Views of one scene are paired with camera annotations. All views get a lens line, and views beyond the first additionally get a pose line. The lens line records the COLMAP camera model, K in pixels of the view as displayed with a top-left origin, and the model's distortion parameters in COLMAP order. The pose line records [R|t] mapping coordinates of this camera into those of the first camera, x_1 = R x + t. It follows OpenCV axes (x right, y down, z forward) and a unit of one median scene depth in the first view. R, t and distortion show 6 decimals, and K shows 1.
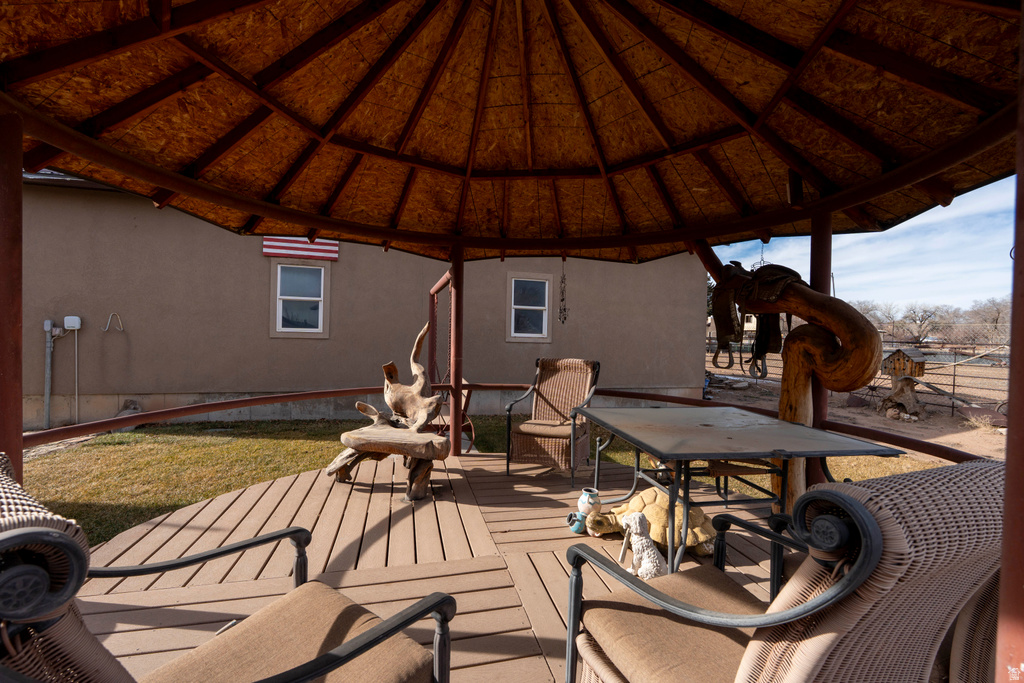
lens RADIAL K [[442.6, 0, 511.2], [0, 442.6, 340.2], [0, 0, 1]] dist [-0.005722, -0.000503]
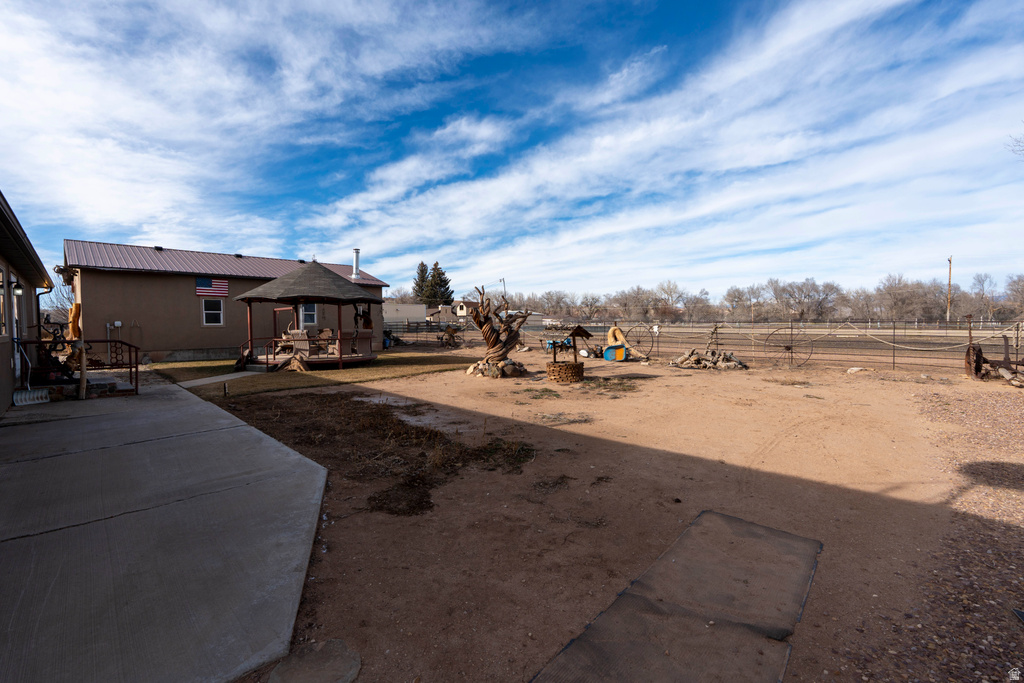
lens RADIAL K [[442.6, 0, 511.2], [0, 442.6, 340.2], [0, 0, 1]] dist [-0.005722, -0.000503]
pose [[0.874814, -0.044470, 0.482414, -0.015882], [0.026886, 0.998700, 0.043307, 0.000404], [-0.483713, -0.024916, 0.874872, -0.163055]]
